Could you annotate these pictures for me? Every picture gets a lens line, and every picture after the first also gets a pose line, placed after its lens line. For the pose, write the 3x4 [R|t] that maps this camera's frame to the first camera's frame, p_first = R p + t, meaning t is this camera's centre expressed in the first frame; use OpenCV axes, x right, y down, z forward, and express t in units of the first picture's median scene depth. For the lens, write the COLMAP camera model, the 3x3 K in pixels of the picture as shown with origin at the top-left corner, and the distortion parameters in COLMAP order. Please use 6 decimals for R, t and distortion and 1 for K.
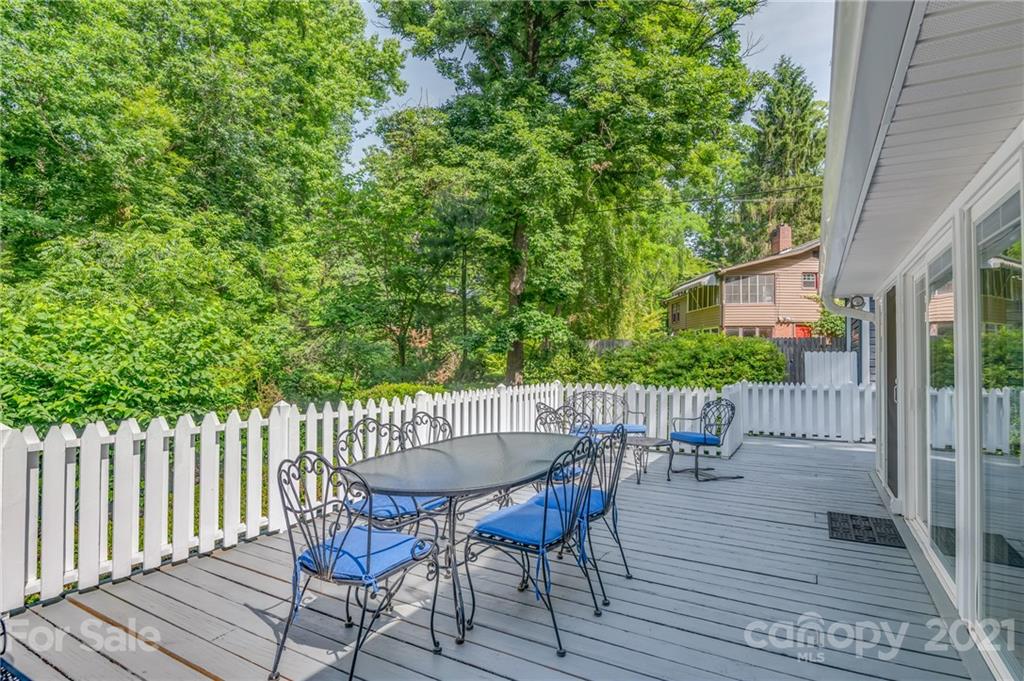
lens RADIAL K [[526.1, 0, 512.0], [0, 526.1, 340.5], [0, 0, 1]] dist [0.000713, -0.000163]
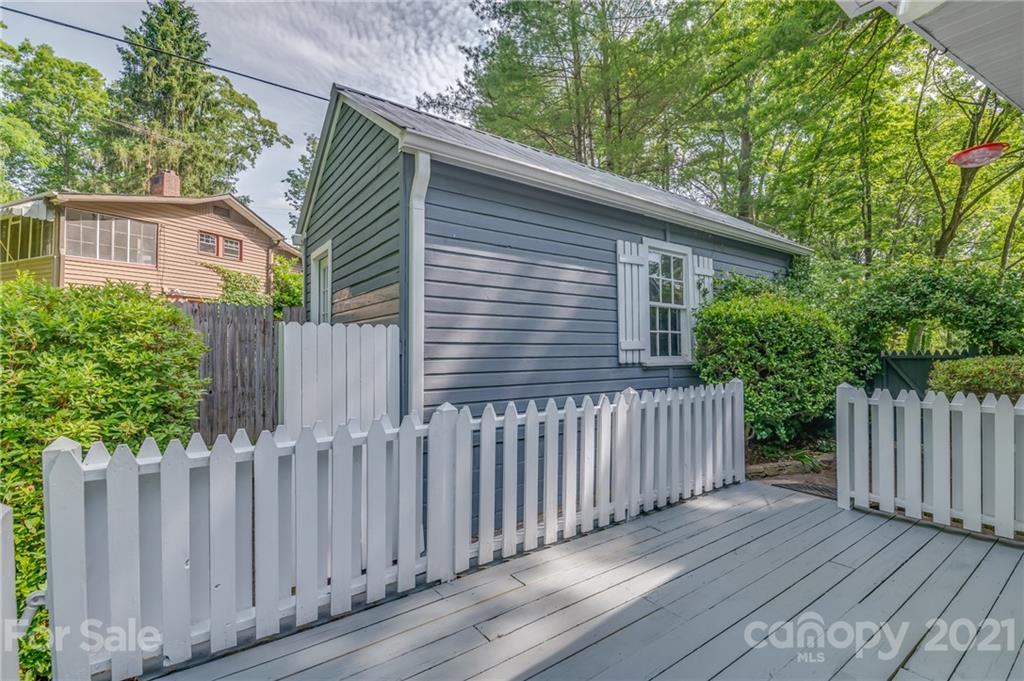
lens RADIAL K [[463.6, 0, 512.3], [0, 463.6, 347.4], [0, 0, 1]] dist [-0.023352, -0.000177]
pose [[0.417037, -0.003776, 0.908882, 0.152929], [-0.024459, 0.999583, 0.015376, 0.013486], [-0.908561, -0.028643, 0.416770, 0.331120]]
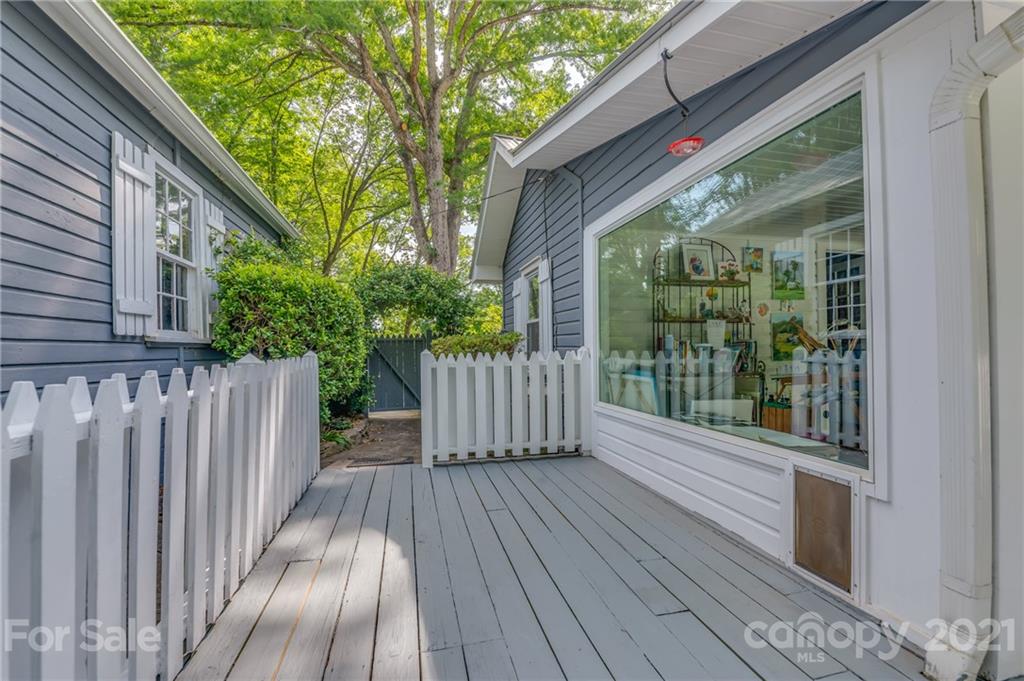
lens RADIAL K [[449.3, 0, 515.8], [0, 449.3, 344.7], [0, 0, 1]] dist [-0.002762, -0.000803]
pose [[-0.690585, 0.002443, 0.723247, 0.288189], [-0.023636, 0.999384, -0.025945, 0.050922], [-0.722865, -0.035012, -0.690102, 0.474503]]
